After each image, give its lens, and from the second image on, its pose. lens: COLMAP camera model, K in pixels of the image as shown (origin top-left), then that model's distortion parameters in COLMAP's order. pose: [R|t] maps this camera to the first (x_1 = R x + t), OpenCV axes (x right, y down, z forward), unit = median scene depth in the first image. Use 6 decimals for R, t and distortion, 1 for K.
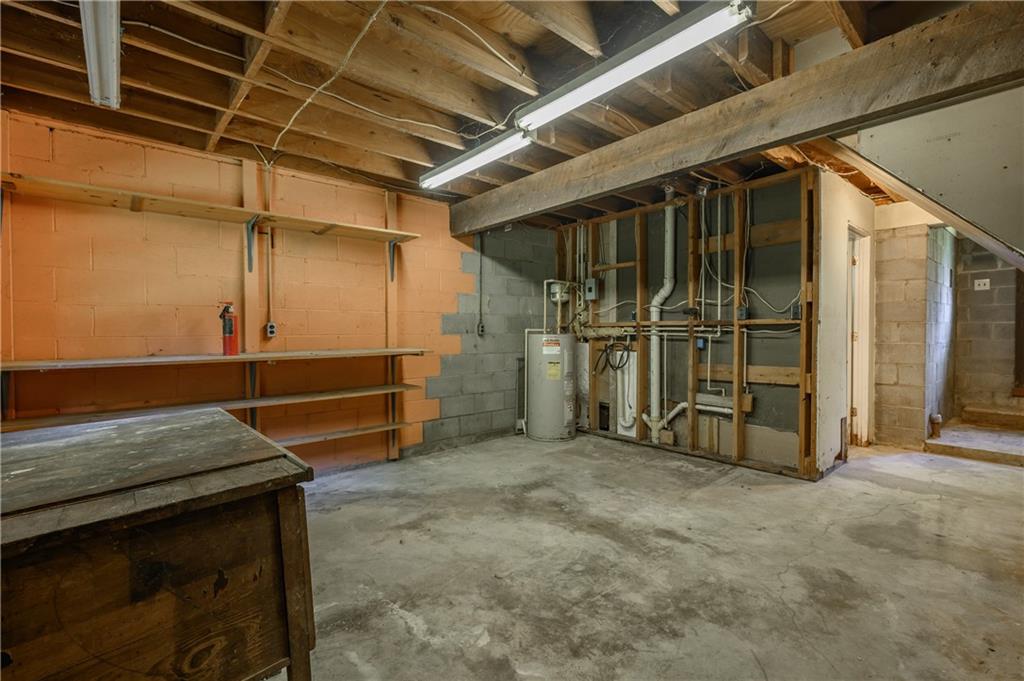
lens RADIAL K [[449.2, 0, 513.4], [0, 449.2, 339.8], [0, 0, 1]] dist [0.000589, -0.000203]
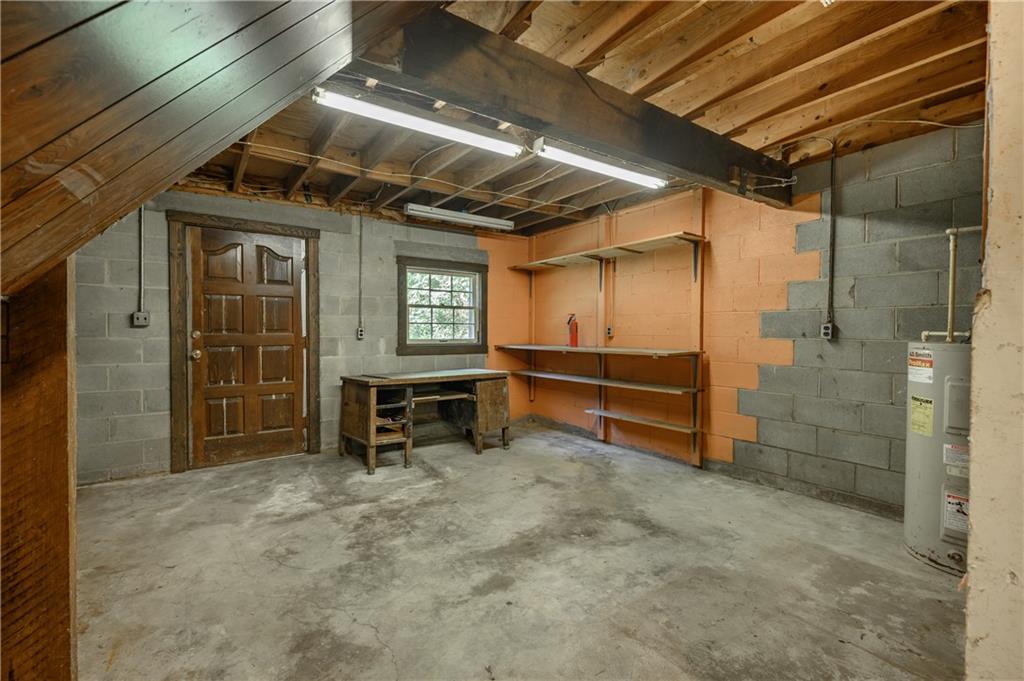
lens RADIAL K [[449.2, 0, 513.4], [0, 449.2, 339.8], [0, 0, 1]] dist [0.000589, -0.000203]
pose [[-0.097458, 0.023200, -0.994969, 1.117190], [-0.022489, 0.999422, 0.025507, -0.031735], [0.994986, 0.024862, -0.096880, 1.068755]]
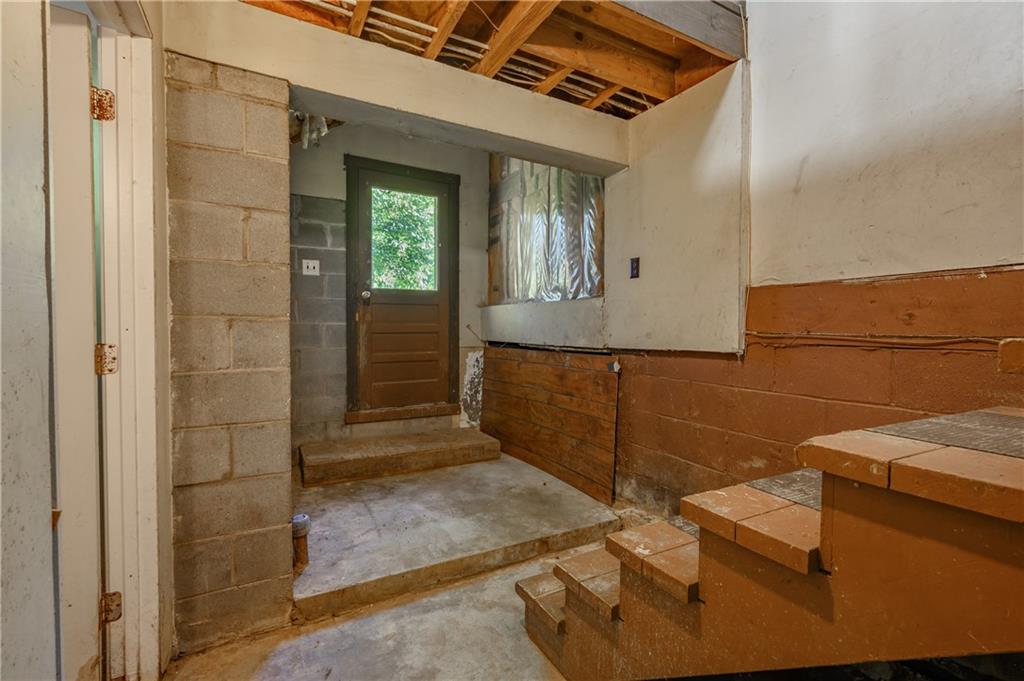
lens RADIAL K [[449.2, 0, 513.4], [0, 449.2, 339.8], [0, 0, 1]] dist [0.000589, -0.000203]
pose [[0.199690, -0.014414, 0.979753, 0.394083], [0.015081, 0.999819, 0.011636, -0.014777], [-0.979743, 0.012452, 0.199871, 0.511320]]
